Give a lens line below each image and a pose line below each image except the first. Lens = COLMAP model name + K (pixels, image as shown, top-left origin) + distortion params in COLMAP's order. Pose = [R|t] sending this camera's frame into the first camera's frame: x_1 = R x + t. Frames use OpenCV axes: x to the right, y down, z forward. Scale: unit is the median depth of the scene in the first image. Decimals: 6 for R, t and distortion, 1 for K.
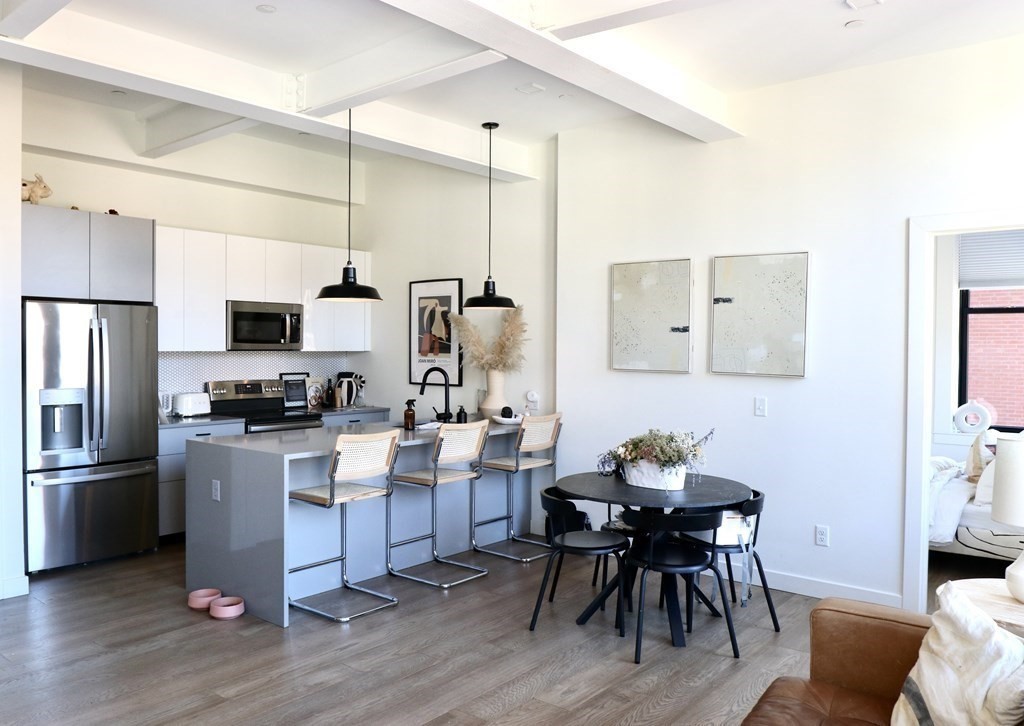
lens RADIAL K [[773.2, 0, 512.7], [0, 773.2, 360.9], [0, 0, 1]] dist [-0.012728, -0.004013]
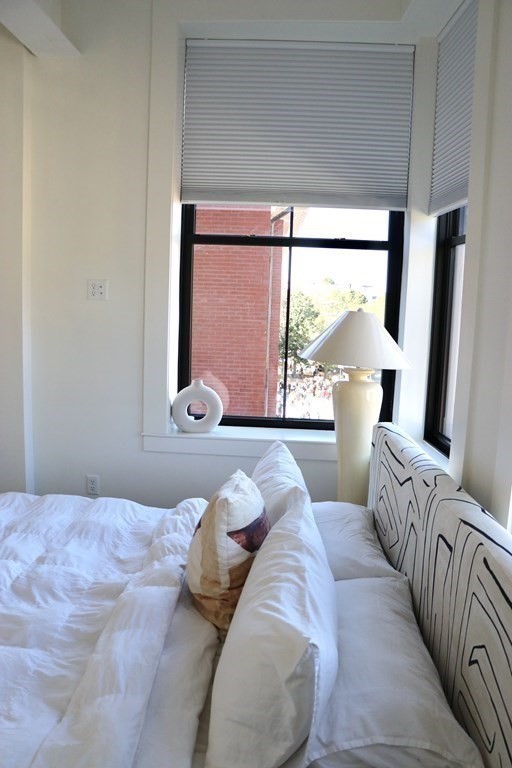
lens RADIAL K [[619.9, 0, 255.9], [0, 619.9, 385.3], [0, 0, 1]] dist [-0.007492, -0.001410]
pose [[0.805996, -0.055621, 0.589302, 0.325660], [-0.022285, 0.992018, 0.124110, -0.009631], [-0.591501, -0.113164, 0.798323, 0.547521]]
